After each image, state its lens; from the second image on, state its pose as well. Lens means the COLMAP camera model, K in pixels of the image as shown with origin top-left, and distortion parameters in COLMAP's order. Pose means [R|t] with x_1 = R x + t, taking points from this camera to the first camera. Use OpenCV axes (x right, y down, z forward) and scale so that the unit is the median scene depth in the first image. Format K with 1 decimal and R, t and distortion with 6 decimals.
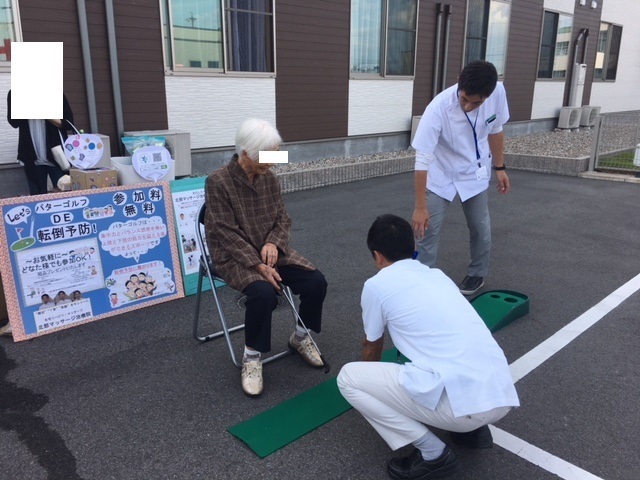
lens RADIAL K [[537.5, 0, 320.2], [0, 537.5, 239.6], [0, 0, 1]] dist [-0.001646, -0.010186]
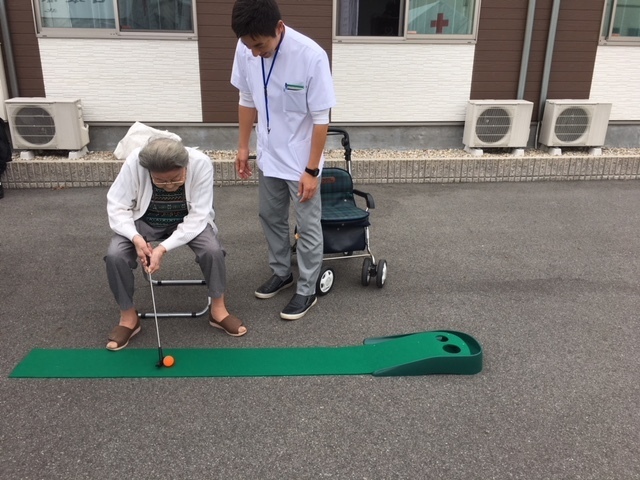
lens RADIAL K [[537.5, 0, 320.2], [0, 537.5, 242.4], [0, 0, 1]] dist [-0.001646, -0.010186]
pose [[0.780002, 0.200970, -0.592628, -0.026112], [-0.168002, 0.979512, 0.111049, 0.034443], [0.602804, 0.012944, 0.797785, -0.116482]]
